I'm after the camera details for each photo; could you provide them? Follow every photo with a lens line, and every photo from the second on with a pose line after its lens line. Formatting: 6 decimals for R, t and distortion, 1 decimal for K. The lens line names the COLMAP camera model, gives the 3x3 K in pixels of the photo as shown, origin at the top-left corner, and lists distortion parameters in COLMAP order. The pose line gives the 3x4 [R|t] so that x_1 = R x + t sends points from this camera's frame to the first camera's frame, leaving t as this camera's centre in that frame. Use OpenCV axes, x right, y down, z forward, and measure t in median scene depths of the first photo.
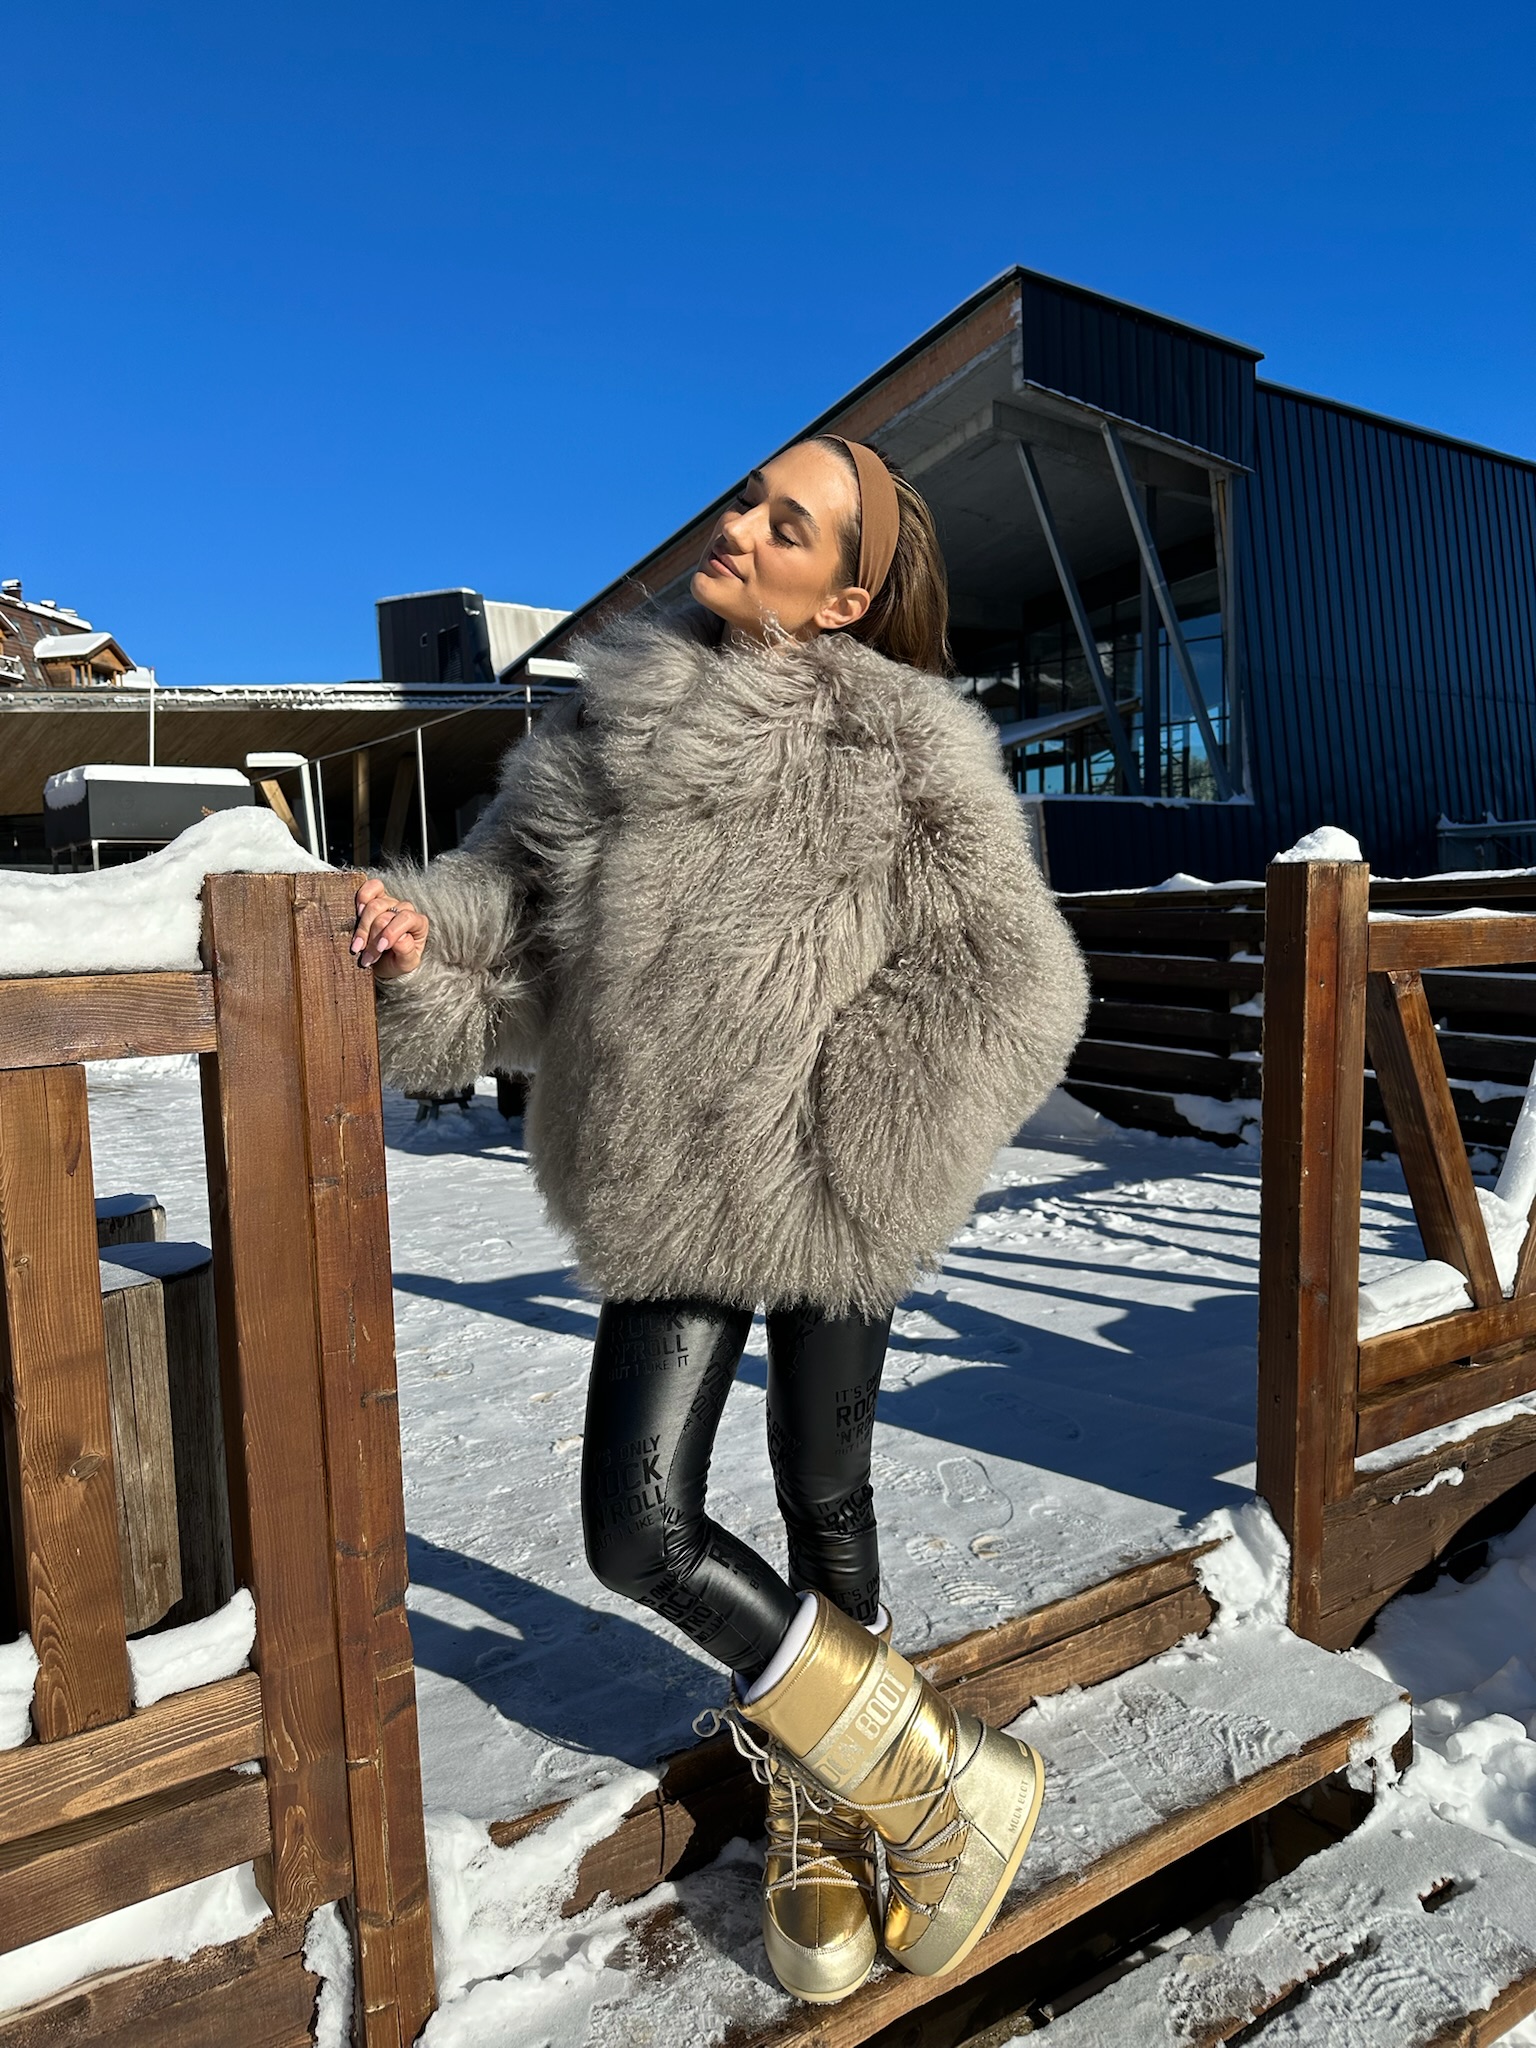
lens RADIAL K [[1416.7, 0, 738.2], [0, 1416.7, 1019.8], [0, 0, 1]] dist [0.029342, -0.033999]
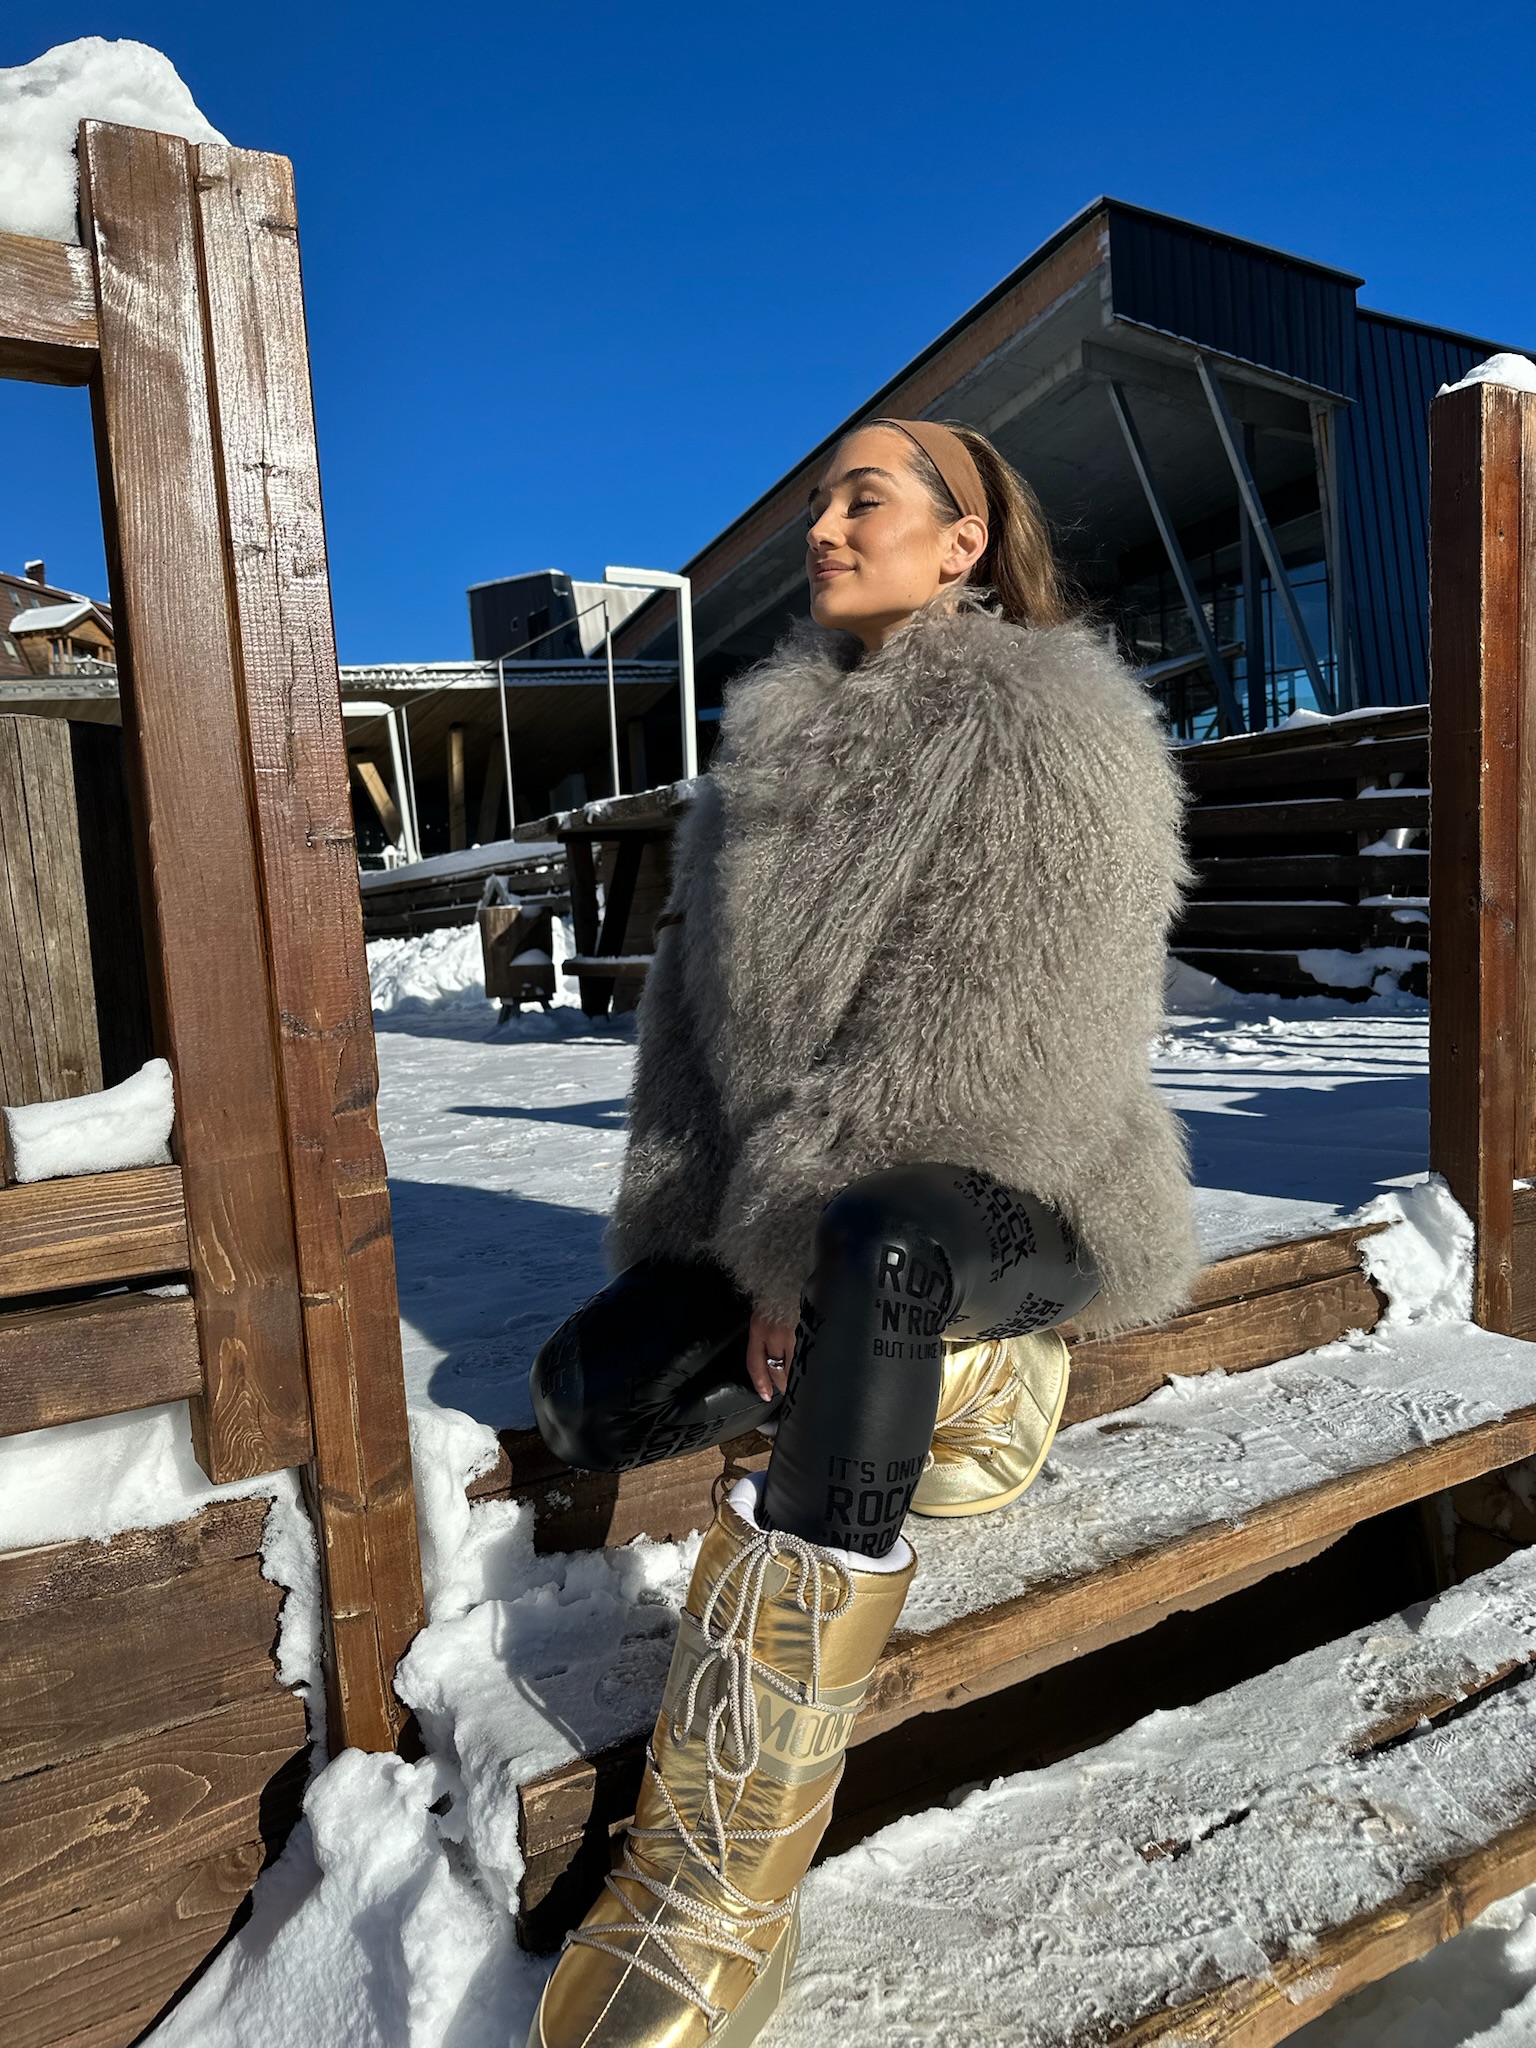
lens RADIAL K [[1416.7, 0, 757.7], [0, 1416.7, 1013.2], [0, 0, 1]] dist [0.029342, -0.033999]
pose [[0.998094, -0.023921, -0.056884, 0.018204], [0.023961, 0.999713, 0.000031, 0.235106], [0.056867, -0.001393, 0.998381, 0.141614]]
